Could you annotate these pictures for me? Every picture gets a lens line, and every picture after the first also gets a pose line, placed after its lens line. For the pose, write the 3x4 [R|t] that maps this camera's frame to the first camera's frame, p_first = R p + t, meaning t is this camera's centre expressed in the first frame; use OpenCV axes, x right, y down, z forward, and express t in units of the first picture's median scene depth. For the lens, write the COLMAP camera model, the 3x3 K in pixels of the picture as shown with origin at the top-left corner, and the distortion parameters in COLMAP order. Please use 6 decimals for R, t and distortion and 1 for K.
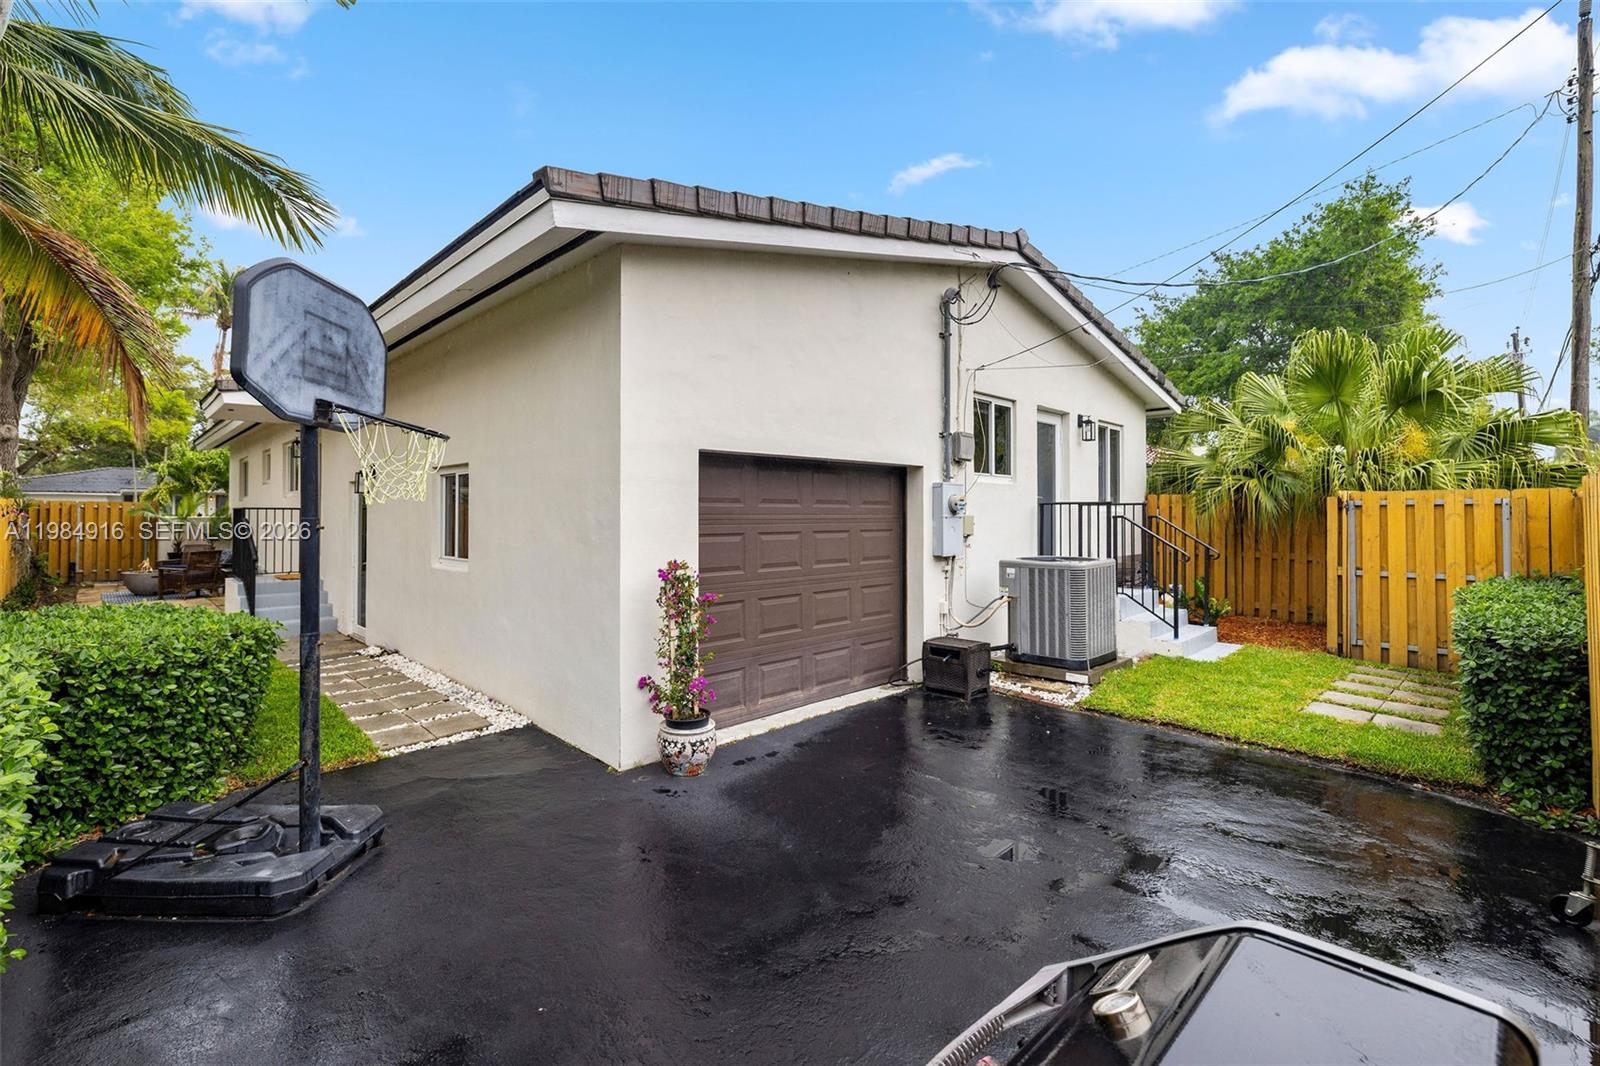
lens RADIAL K [[721.9, 0, 794.3], [0, 721.9, 504.8], [0, 0, 1]] dist [-0.002955, -0.000404]
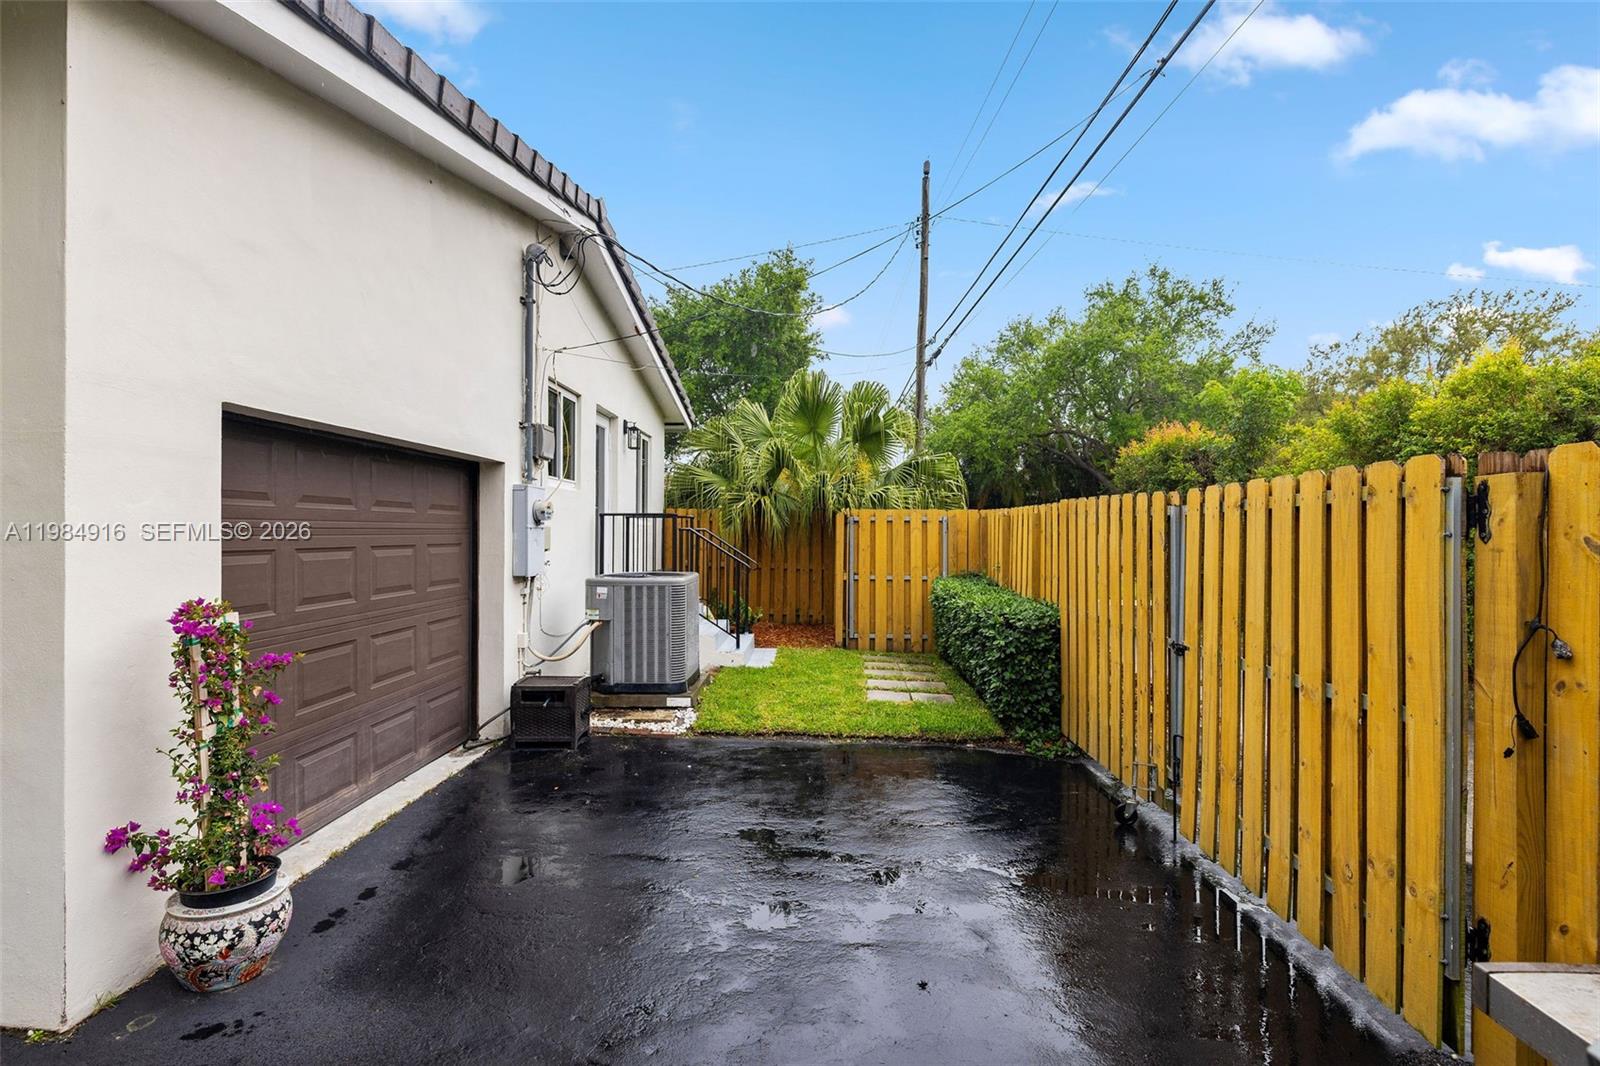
lens RADIAL K [[752.5, 0, 800.0], [0, 752.5, 533.0], [0, 0, 1]] dist [-0.002778, 0.000046]
pose [[0.710080, 0.002614, 0.704116, -0.176958], [-0.014044, 0.999847, 0.010451, 0.010446], [-0.703981, -0.017309, 0.710008, 0.203655]]
